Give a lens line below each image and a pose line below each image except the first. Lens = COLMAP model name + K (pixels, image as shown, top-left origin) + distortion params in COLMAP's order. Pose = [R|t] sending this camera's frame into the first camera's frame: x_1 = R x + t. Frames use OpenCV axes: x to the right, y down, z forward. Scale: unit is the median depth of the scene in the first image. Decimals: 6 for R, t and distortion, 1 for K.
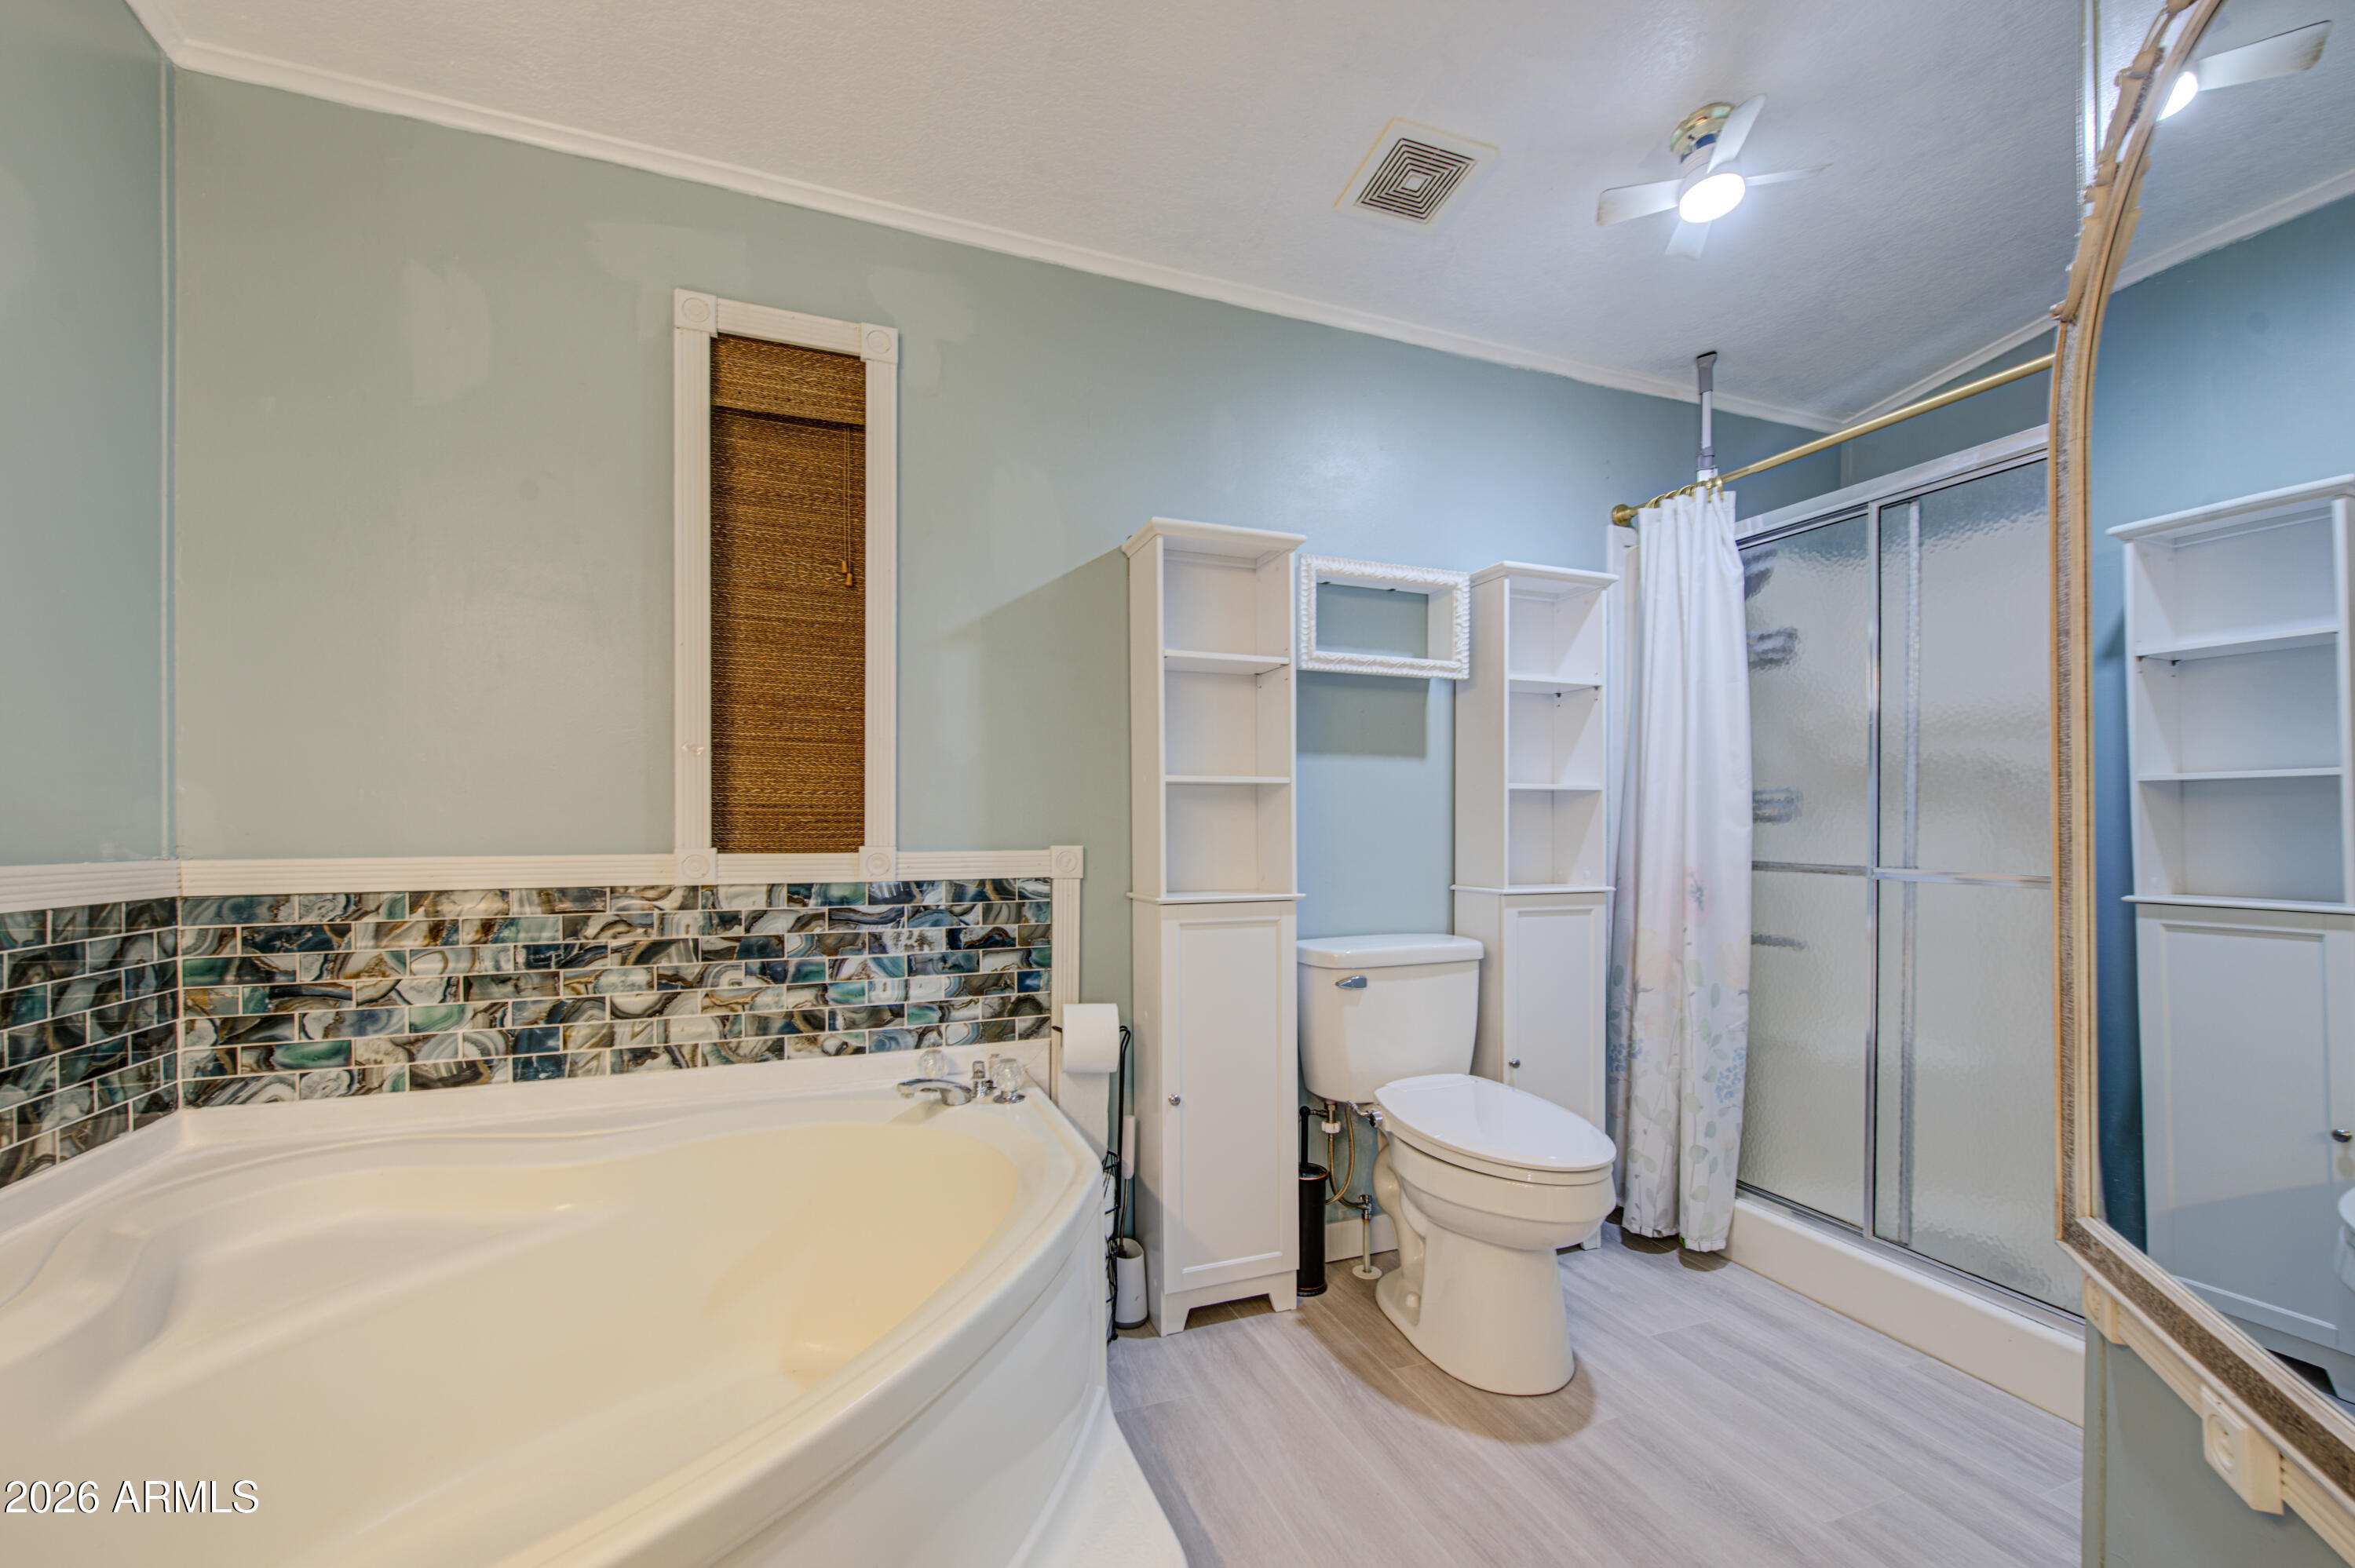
lens RADIAL K [[969.7, 0, 1187.0], [0, 969.7, 834.2], [0, 0, 1]] dist [-0.000668, -0.000318]
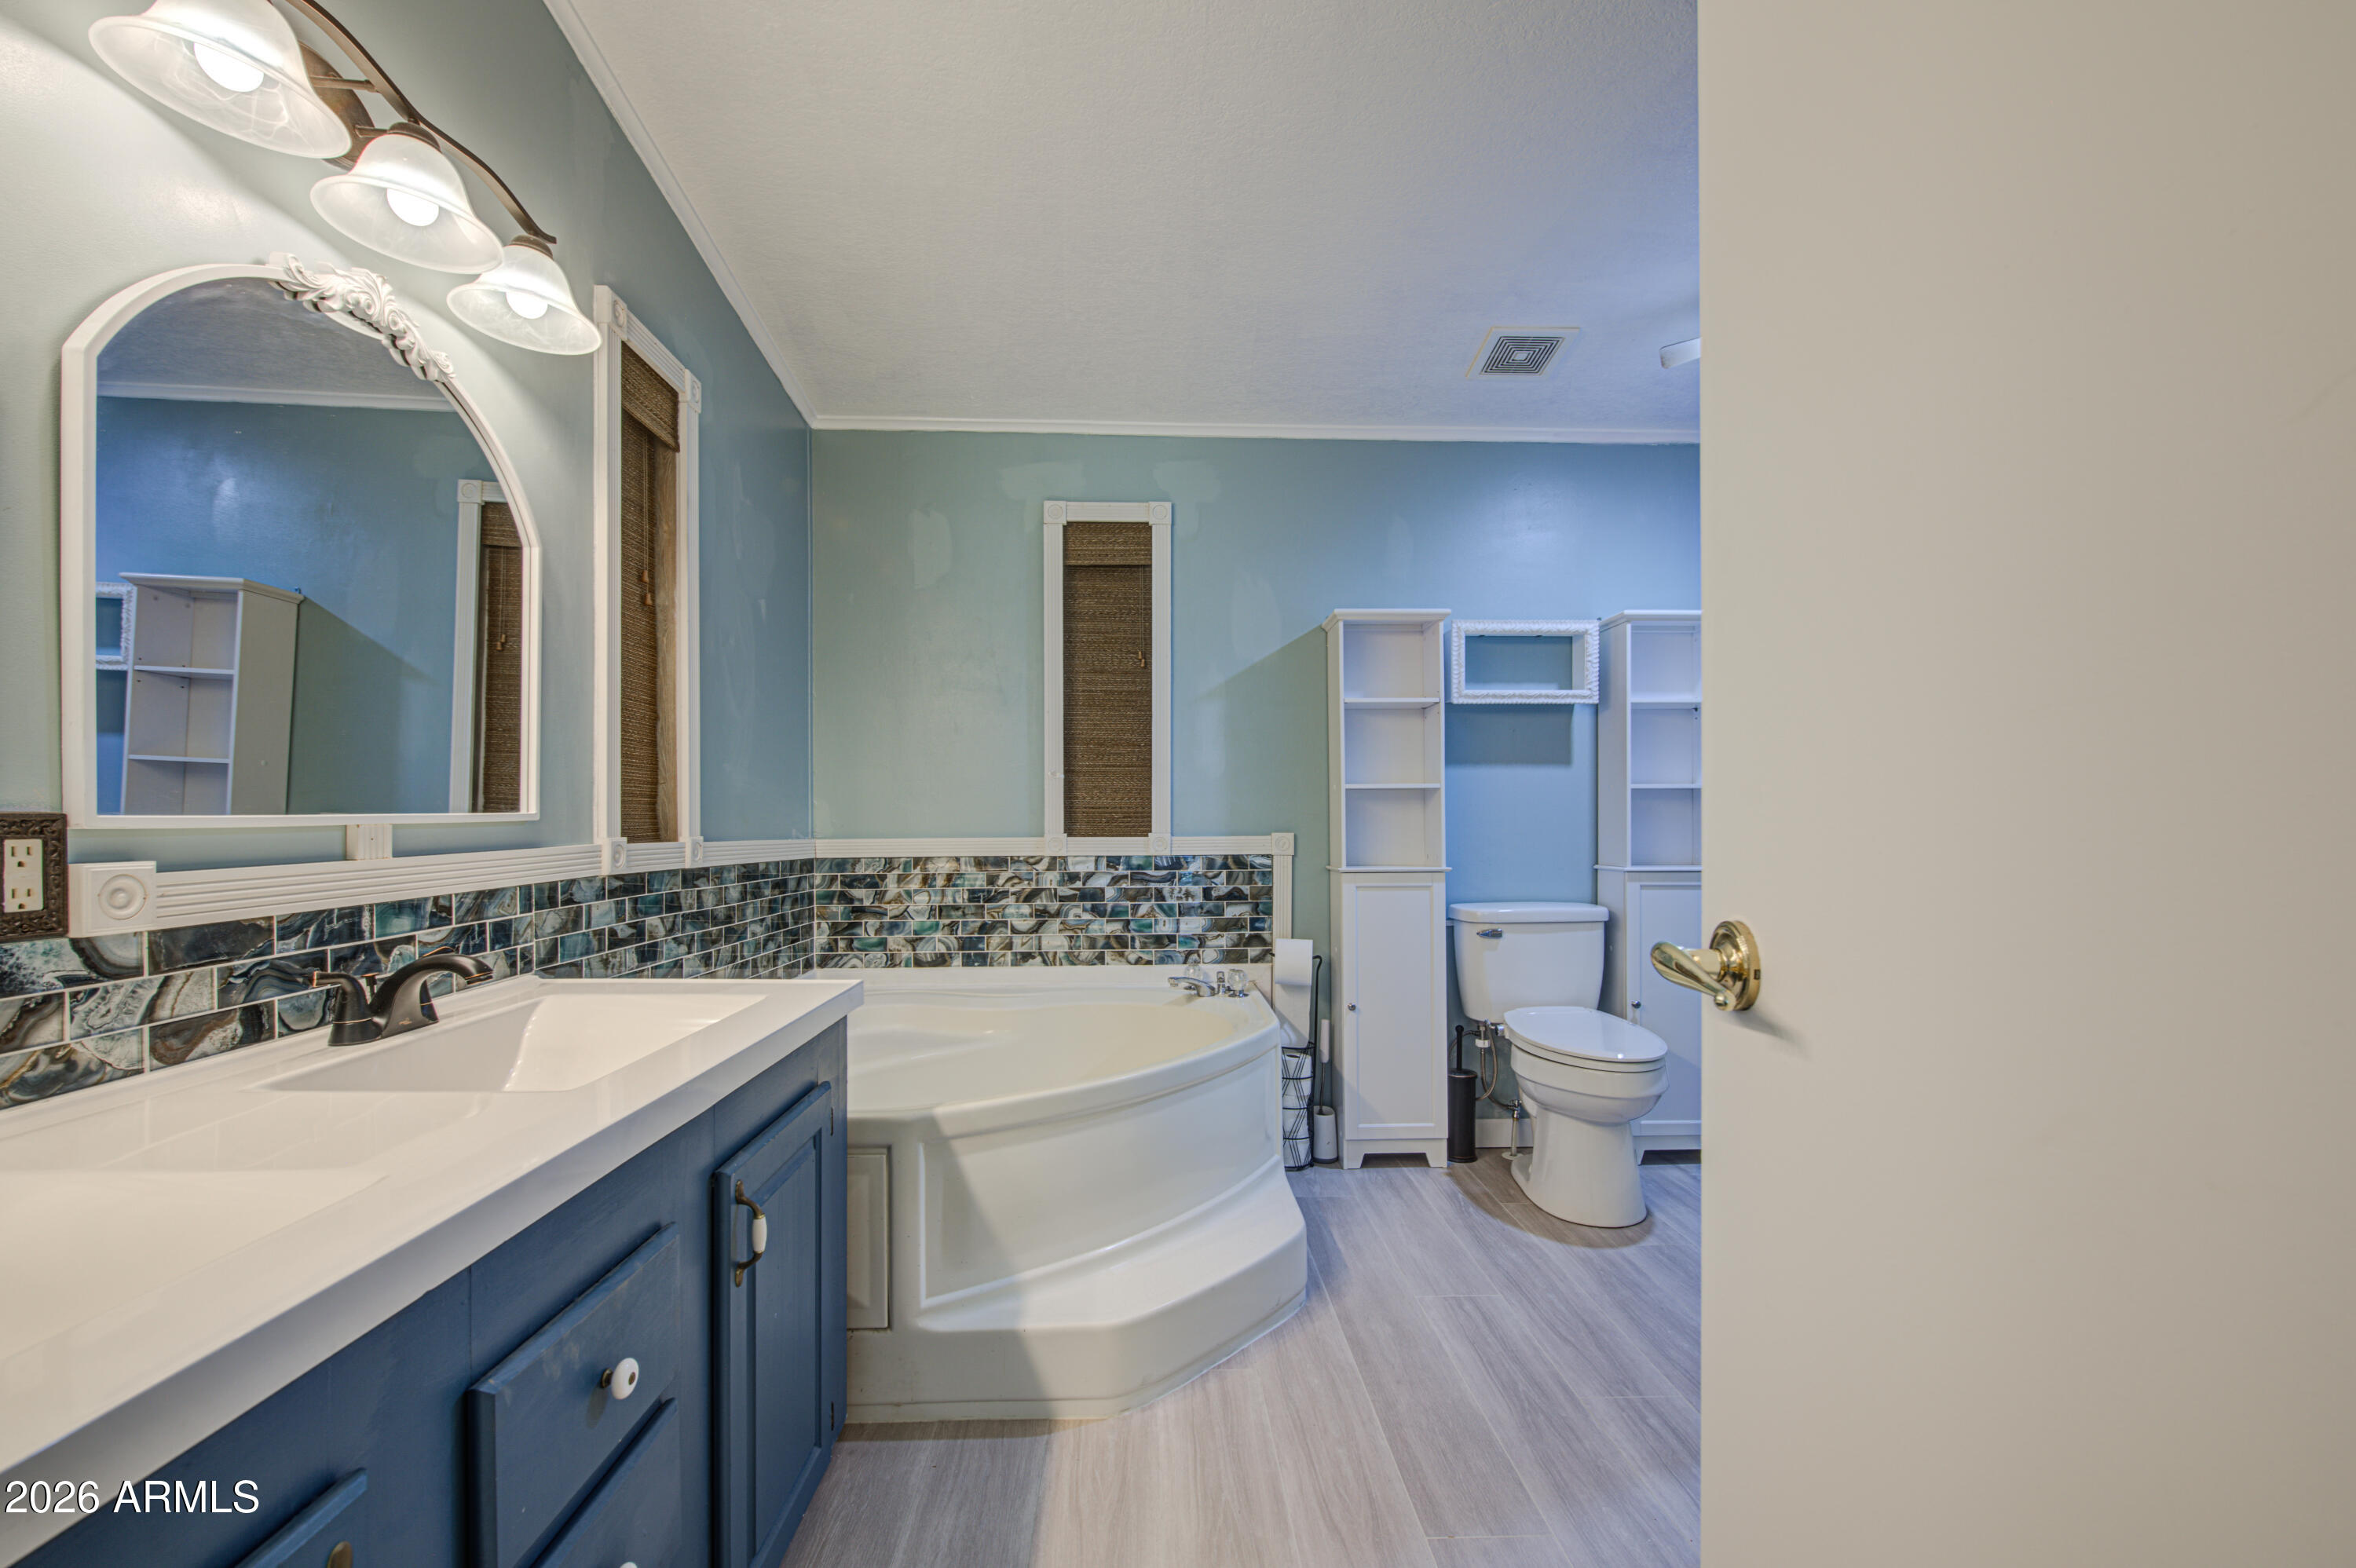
lens RADIAL K [[984.8, 0, 1173.2], [0, 984.8, 824.2], [0, 0, 1]] dist [0.001394, -0.004177]
pose [[0.943858, -0.003837, -0.330330, 0.220699], [0.001647, 0.999975, -0.006907, 0.009105], [0.330348, 0.005975, 0.943840, -0.481270]]
